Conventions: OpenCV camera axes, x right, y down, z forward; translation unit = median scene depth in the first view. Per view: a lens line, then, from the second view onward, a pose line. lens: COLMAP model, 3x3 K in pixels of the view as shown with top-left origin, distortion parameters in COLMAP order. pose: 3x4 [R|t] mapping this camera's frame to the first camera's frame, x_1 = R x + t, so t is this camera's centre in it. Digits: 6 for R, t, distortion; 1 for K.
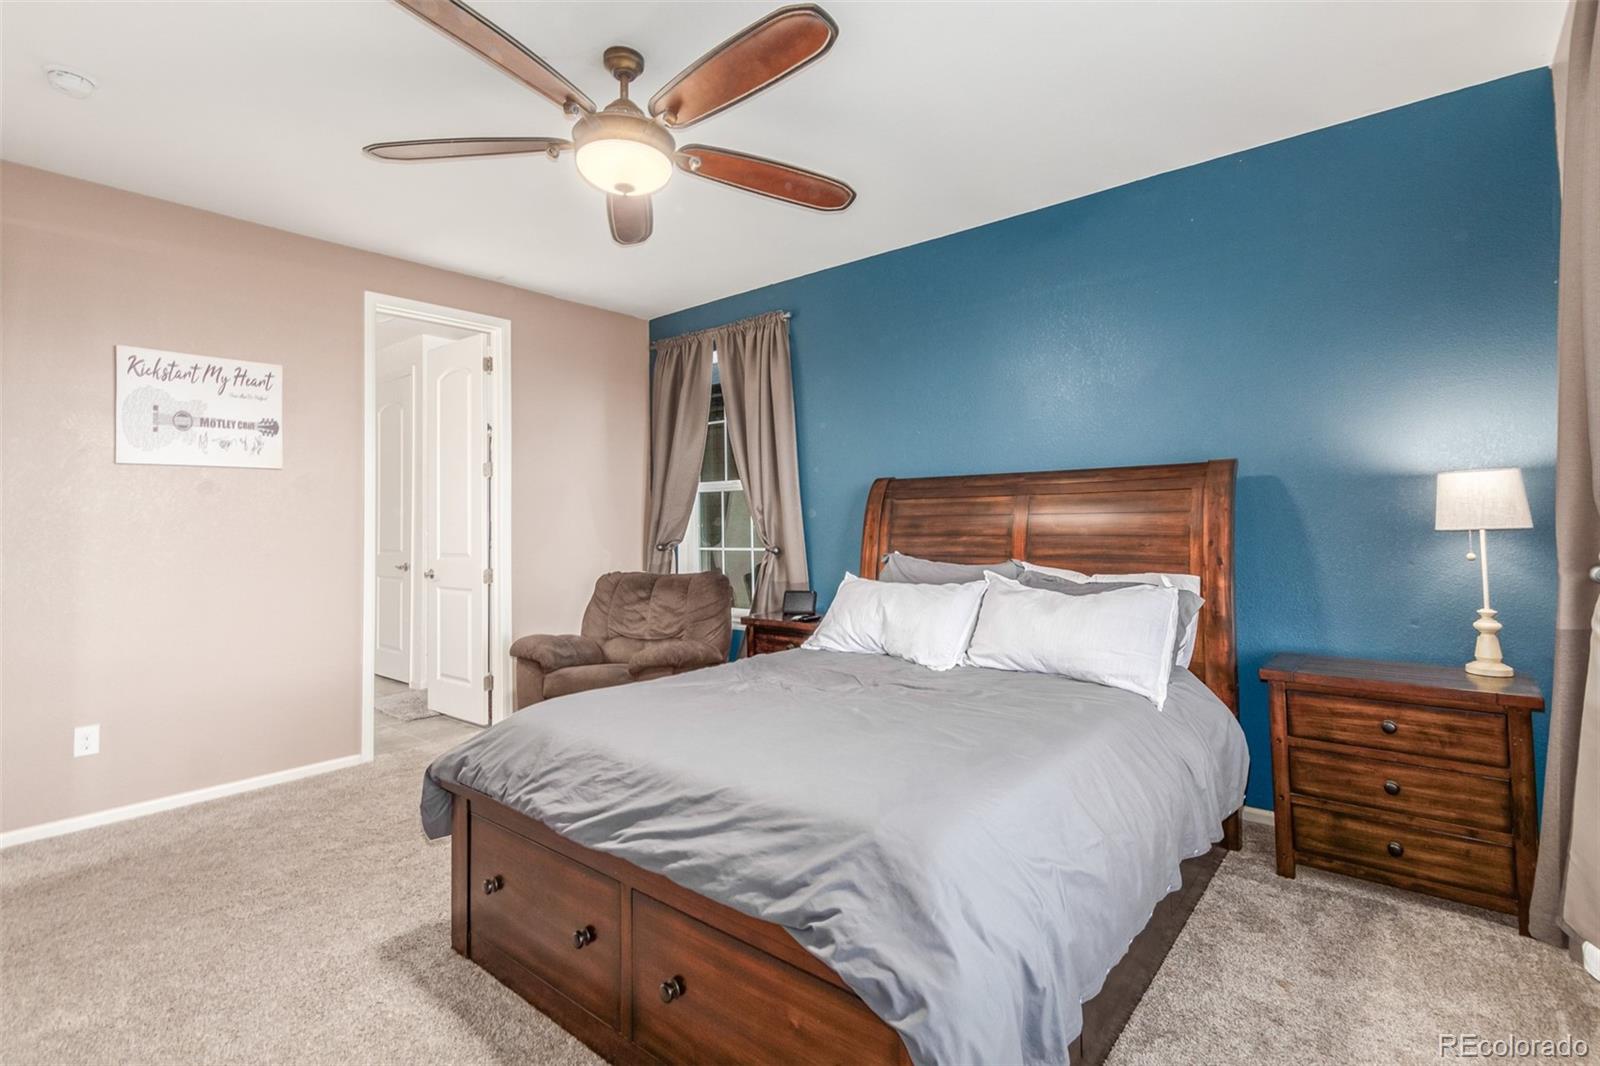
lens RADIAL K [[735.8, 0, 800.7], [0, 735.8, 528.3], [0, 0, 1]] dist [0.001976, -0.000837]
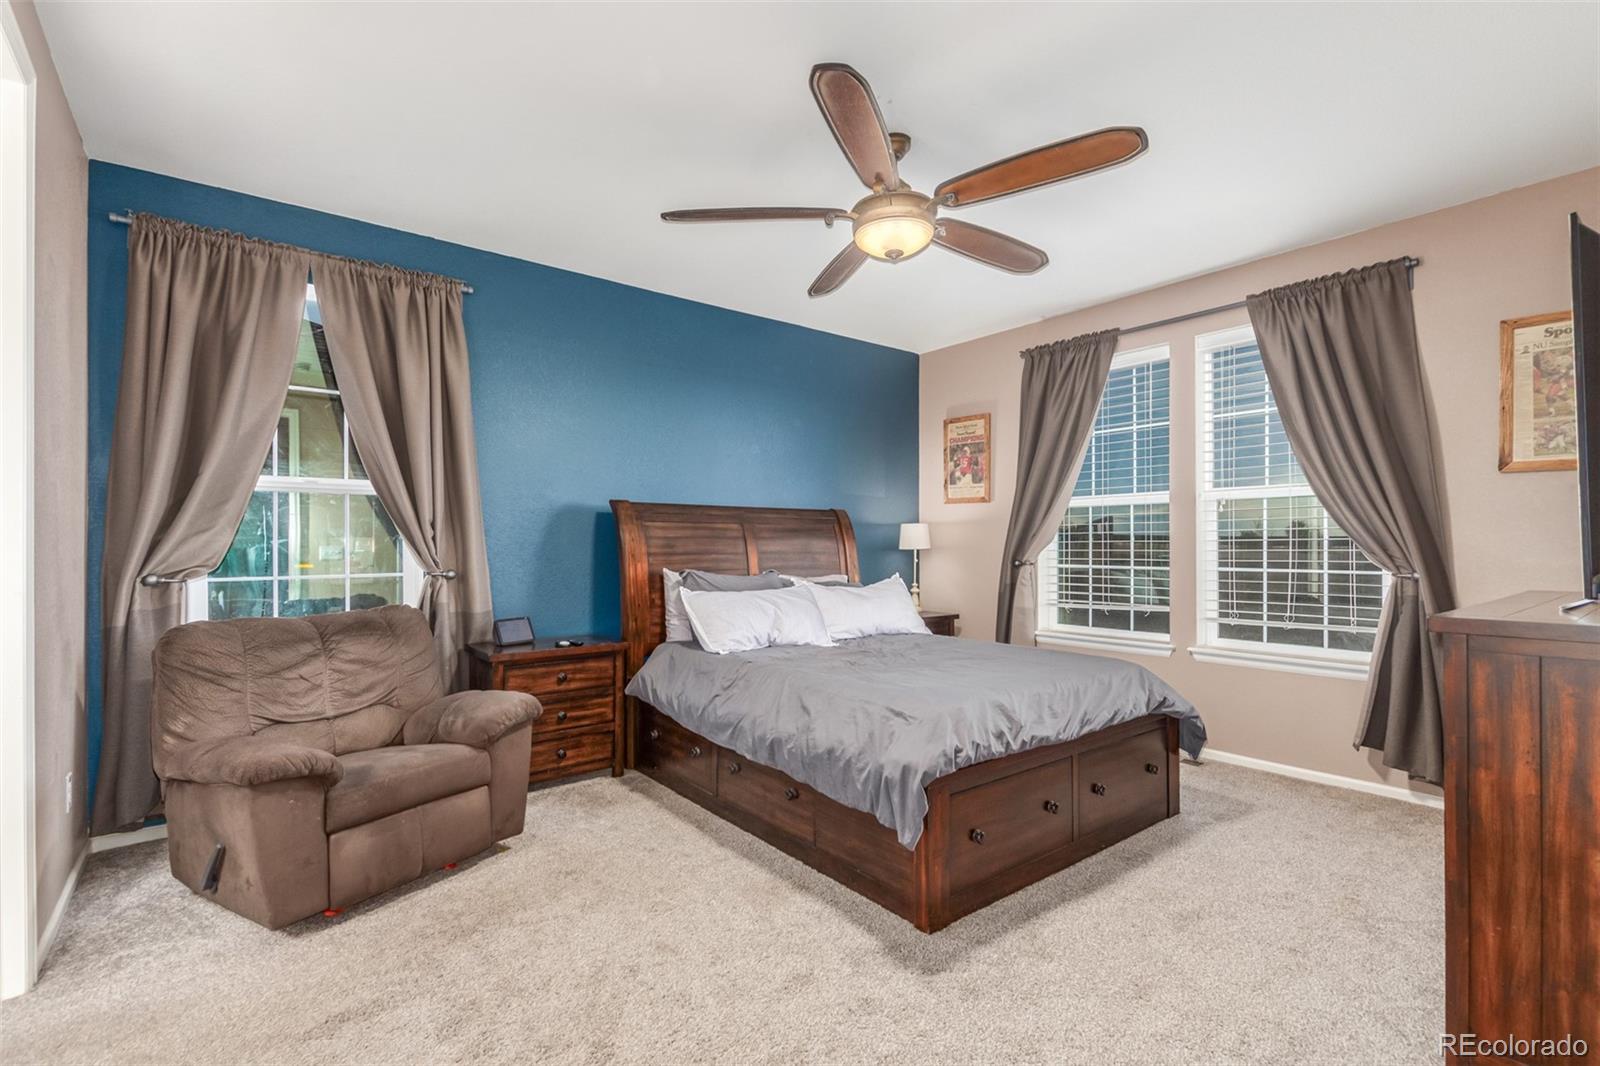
lens RADIAL K [[735.8, 0, 794.9], [0, 735.8, 539.1], [0, 0, 1]] dist [0.001976, -0.000837]
pose [[0.207232, 0.016625, 0.978150, -0.764803], [-0.006136, 0.999858, -0.015694, 0.002822], [-0.978273, -0.002750, 0.207305, 0.468503]]
